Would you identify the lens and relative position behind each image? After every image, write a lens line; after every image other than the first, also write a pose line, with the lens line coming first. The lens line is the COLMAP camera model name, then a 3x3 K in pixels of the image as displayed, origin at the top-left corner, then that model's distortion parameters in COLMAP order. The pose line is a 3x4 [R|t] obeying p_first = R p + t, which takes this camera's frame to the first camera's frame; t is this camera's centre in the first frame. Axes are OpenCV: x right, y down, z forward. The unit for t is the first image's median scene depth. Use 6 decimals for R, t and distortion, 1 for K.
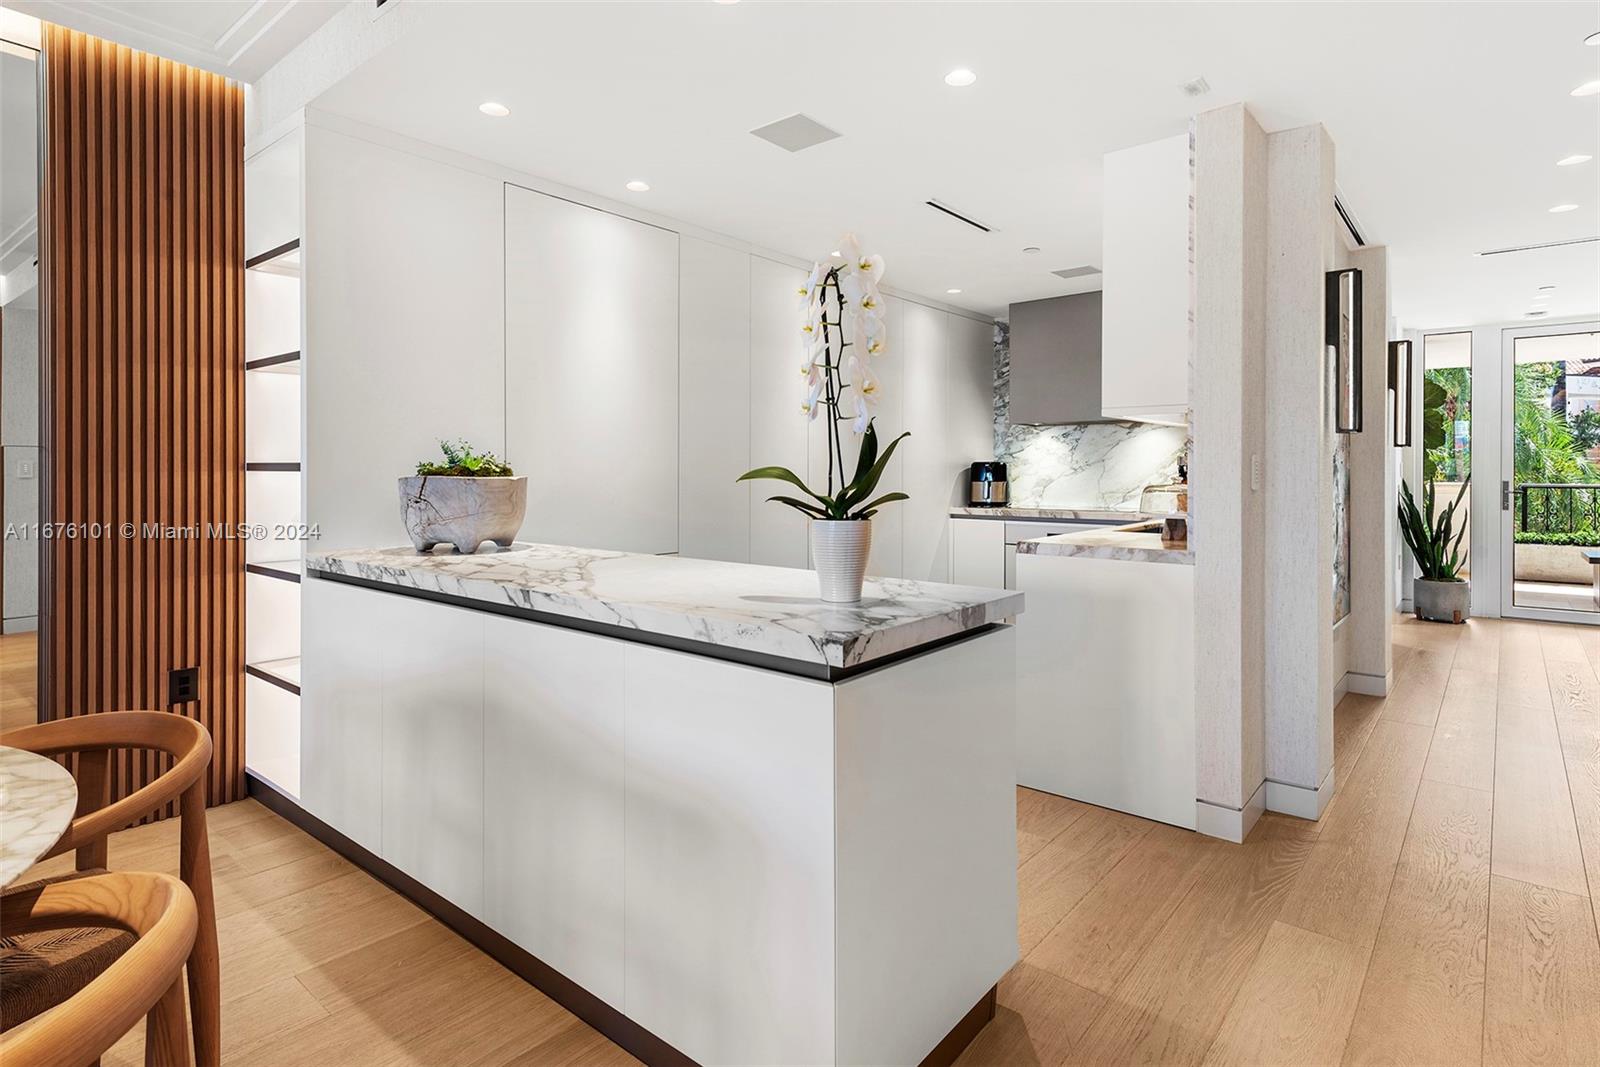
lens RADIAL K [[839.7, 0, 797.7], [0, 839.7, 478.8], [0, 0, 1]] dist [0.006521, -0.000200]
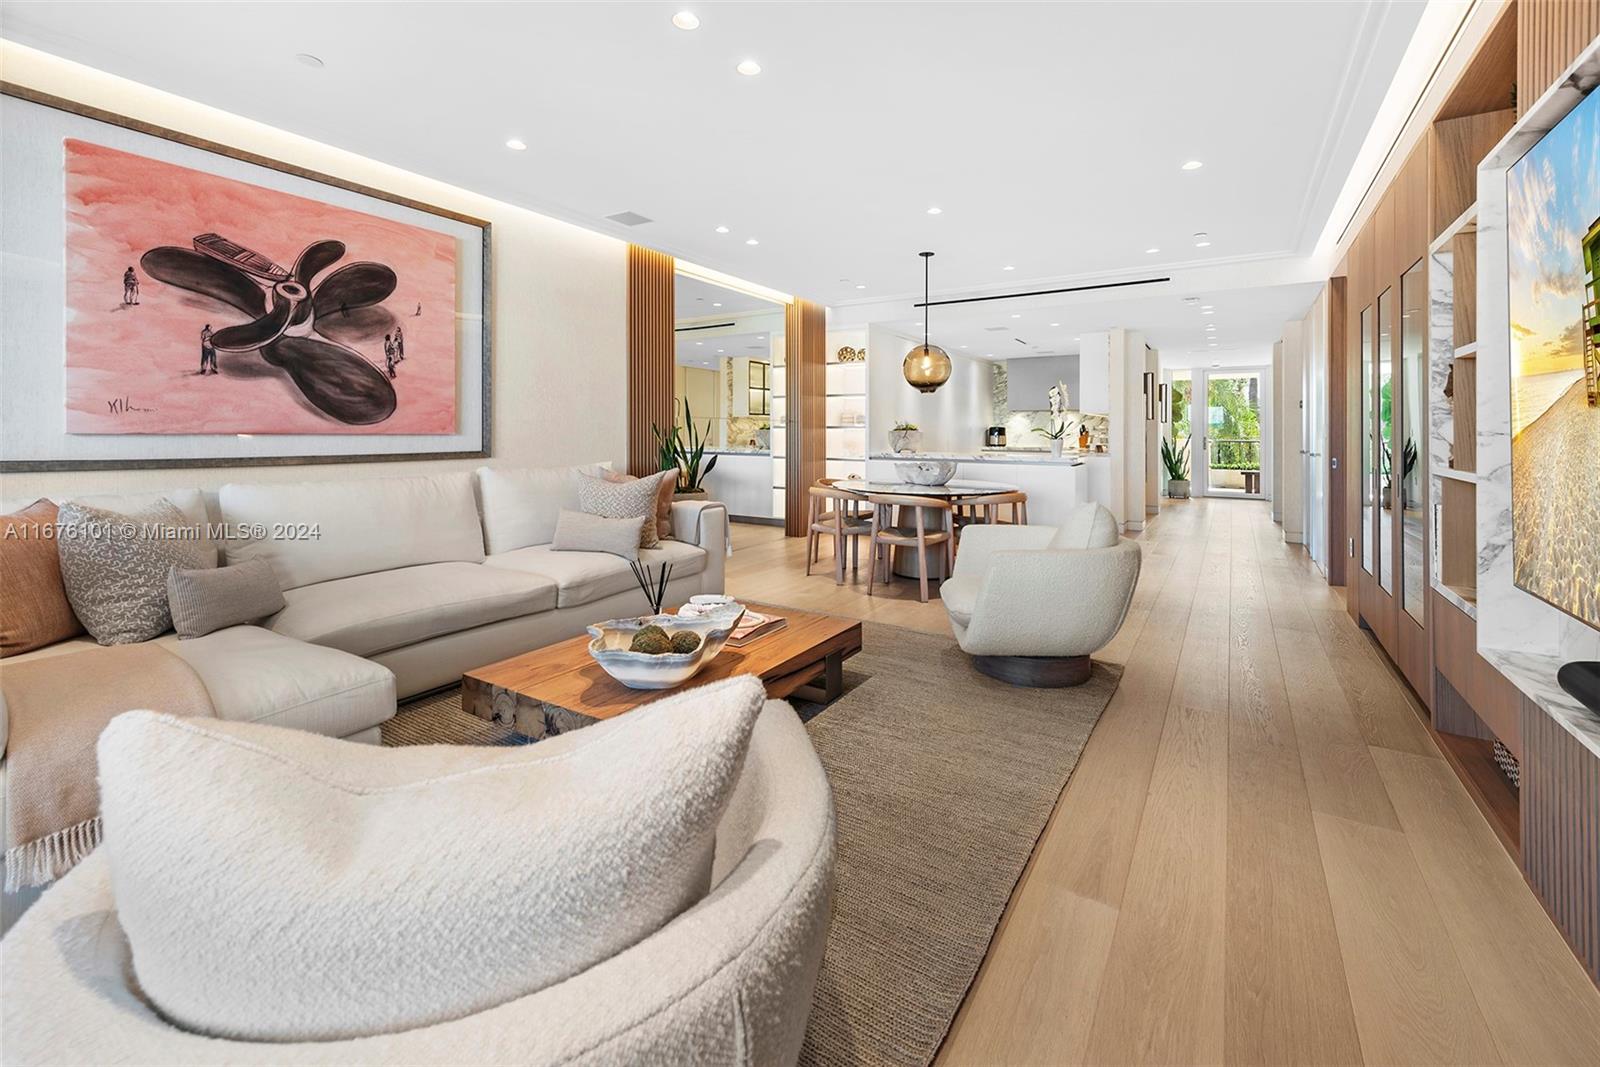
lens RADIAL K [[657.1, 0, 798.1], [0, 657.1, 428.5], [0, 0, 1]] dist [0.003507, -0.000038]
pose [[0.992867, 0.006775, 0.119033, -0.589482], [-0.005001, 0.999872, -0.015199, 0.015759], [-0.119121, 0.014495, 0.992774, -0.806059]]
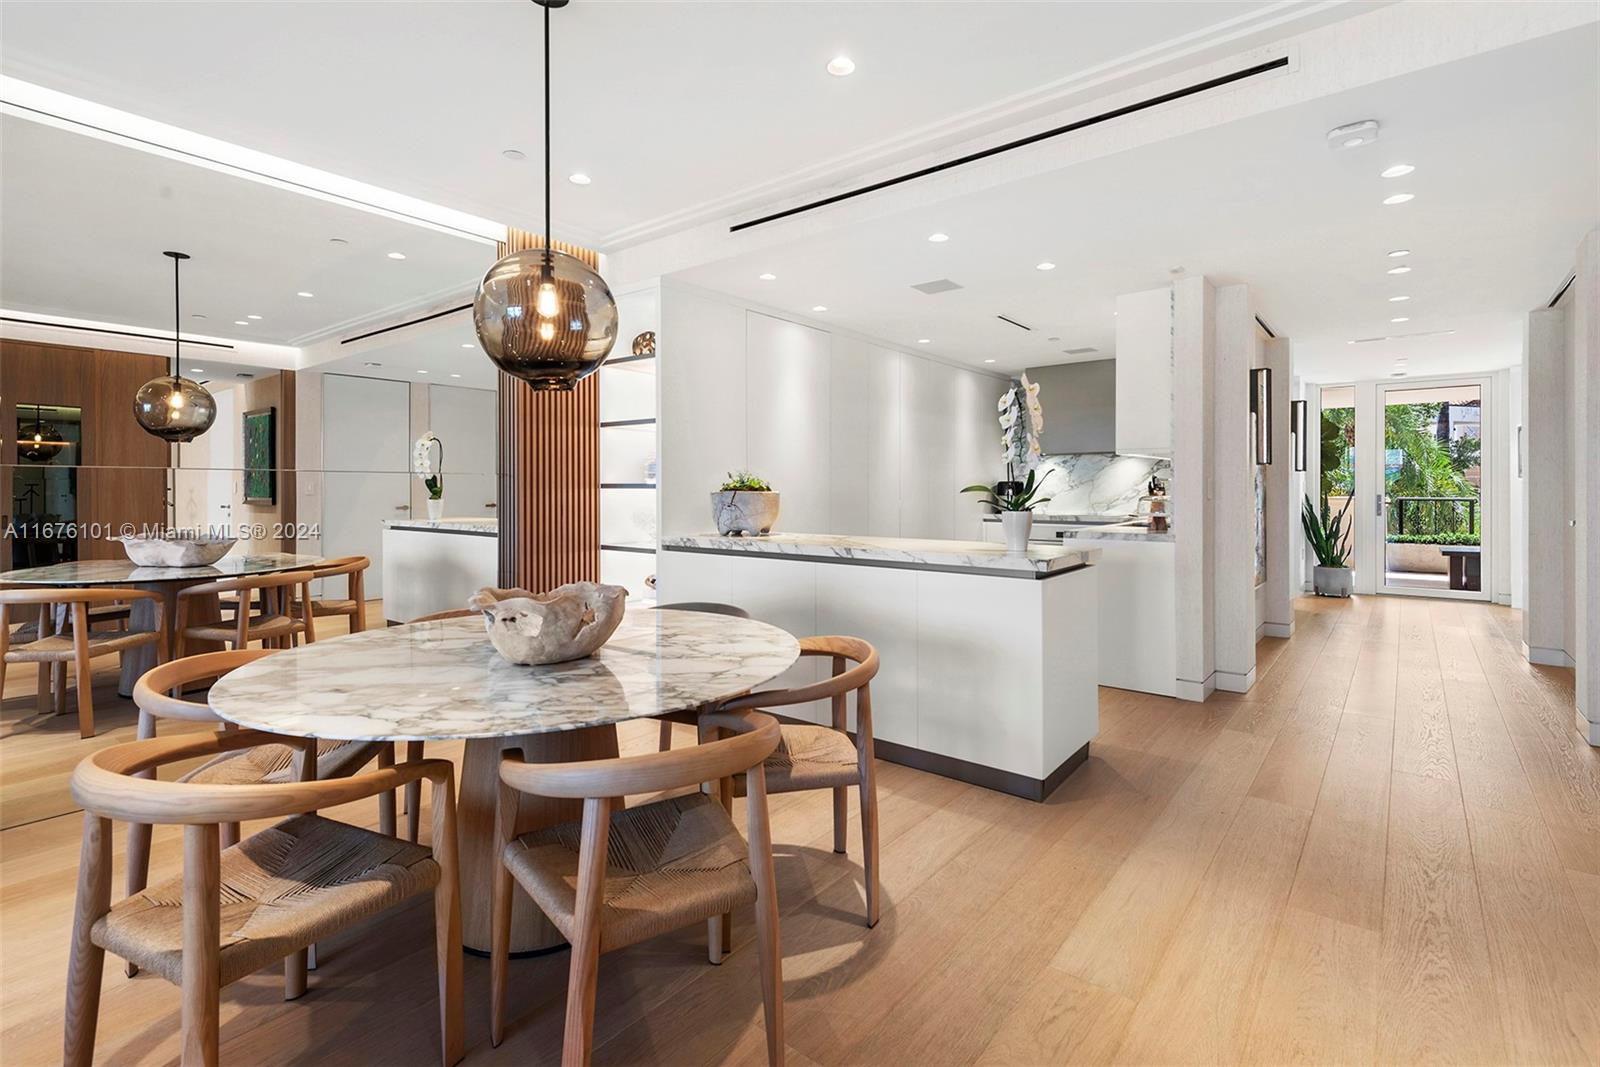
lens RADIAL K [[749.7, 0, 796.7], [0, 749.7, 494.3], [0, 0, 1]] dist [0.008853, -0.000148]
pose [[0.999816, -0.001599, 0.019140, -0.168162], [0.001630, 0.999997, -0.001621, 0.002905], [-0.019138, 0.001652, 0.999815, -0.264927]]
